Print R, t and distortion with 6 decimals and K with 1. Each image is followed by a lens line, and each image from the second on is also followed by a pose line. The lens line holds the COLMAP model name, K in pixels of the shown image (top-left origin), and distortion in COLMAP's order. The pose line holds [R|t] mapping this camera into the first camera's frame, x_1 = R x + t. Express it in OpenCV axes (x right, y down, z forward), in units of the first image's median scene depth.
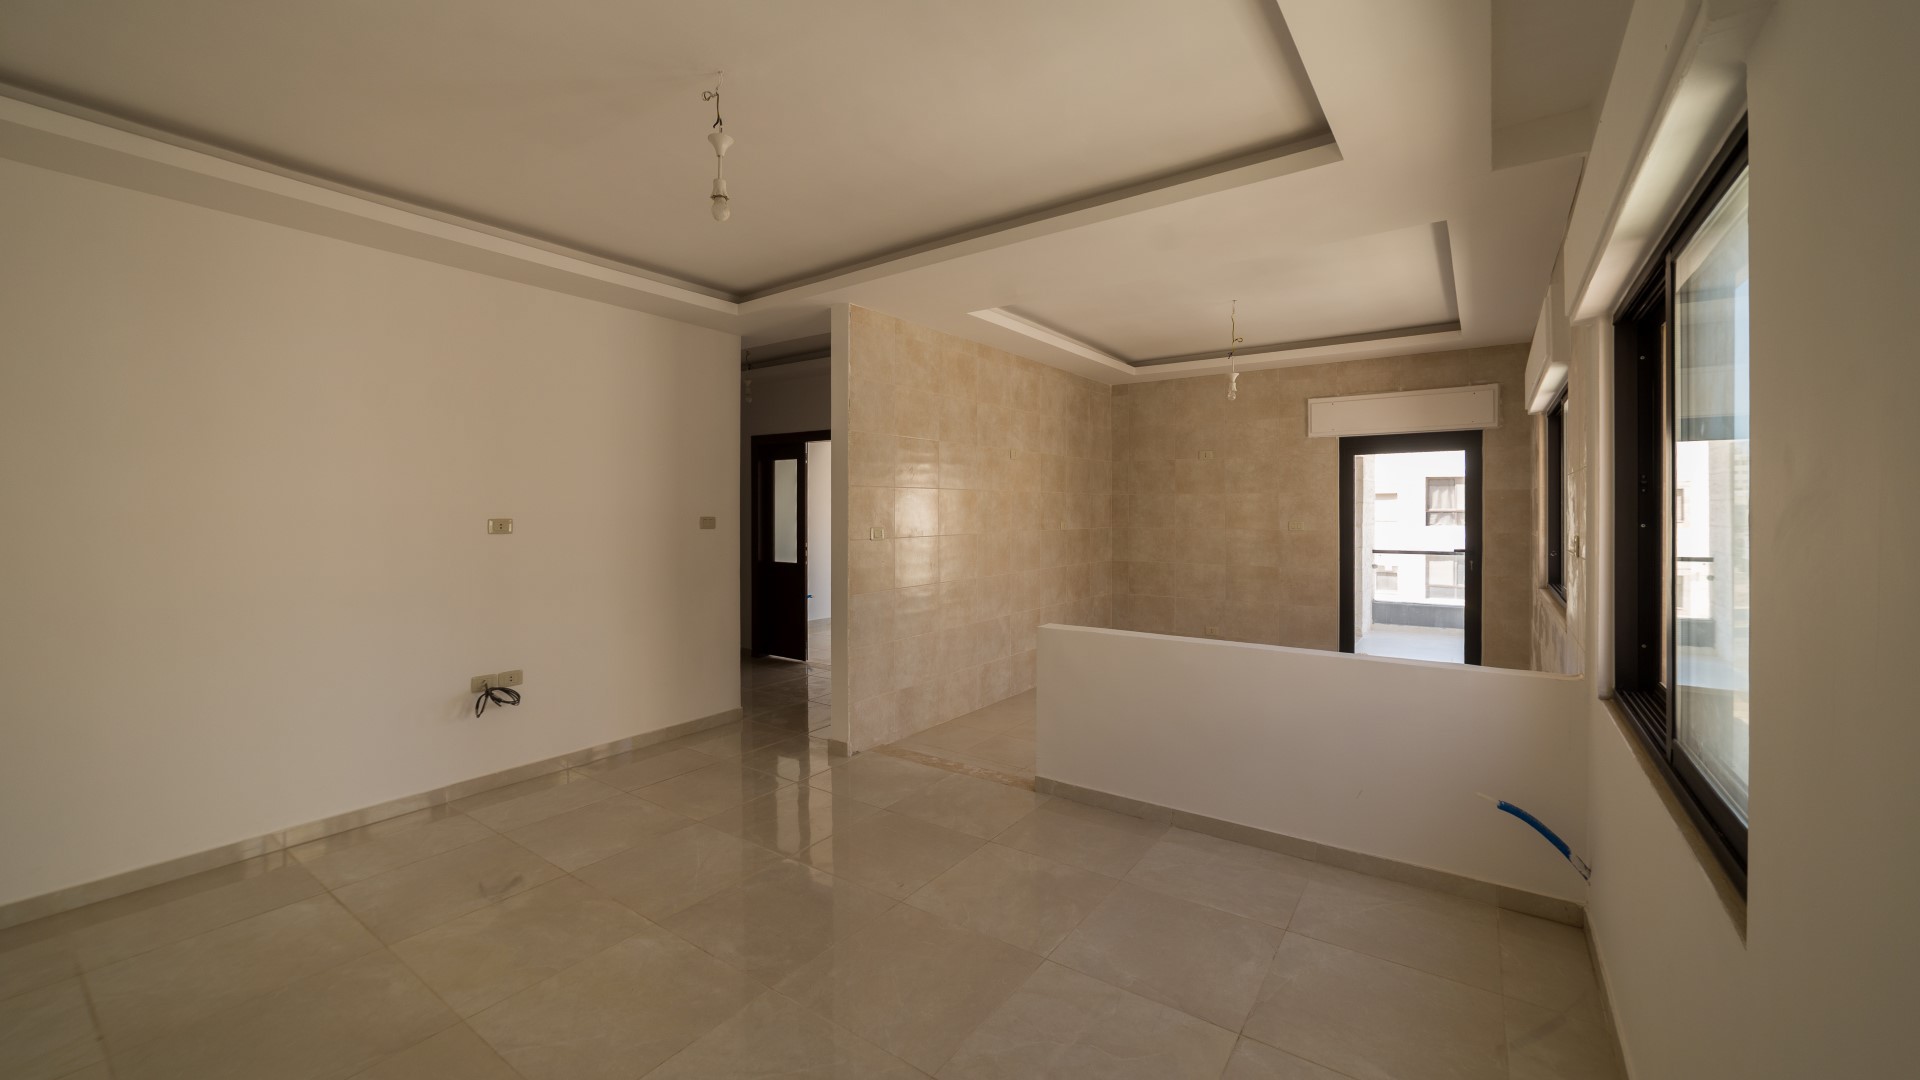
lens RADIAL K [[745.7, 0, 961.5], [0, 745.7, 524.2], [0, 0, 1]] dist [-0.000284, 0.000009]
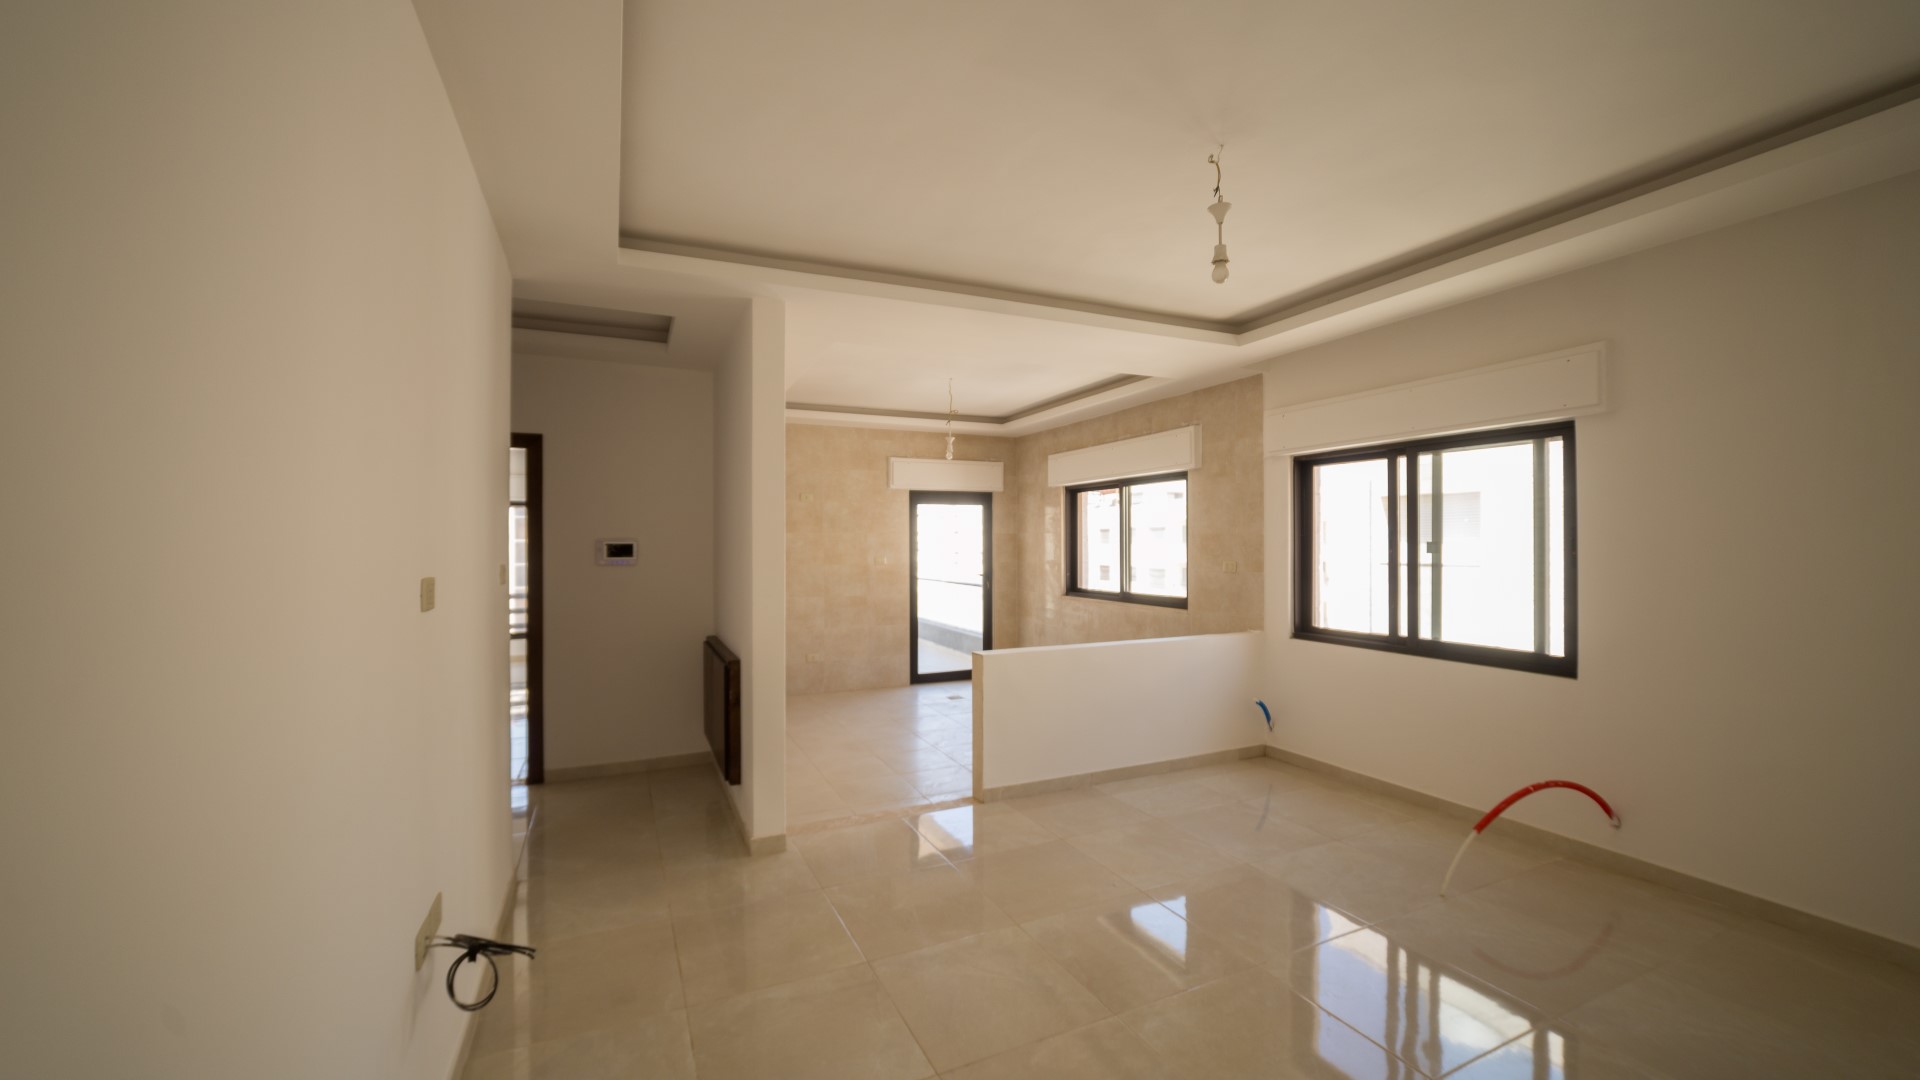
lens RADIAL K [[745.7, 0, 942.7], [0, 745.7, 544.5], [0, 0, 1]] dist [-0.000284, 0.000009]
pose [[0.503595, -0.001497, 0.863938, -0.551502], [0.022831, 0.999672, -0.011576, -0.007481], [-0.863638, 0.025554, 0.503464, 0.305456]]
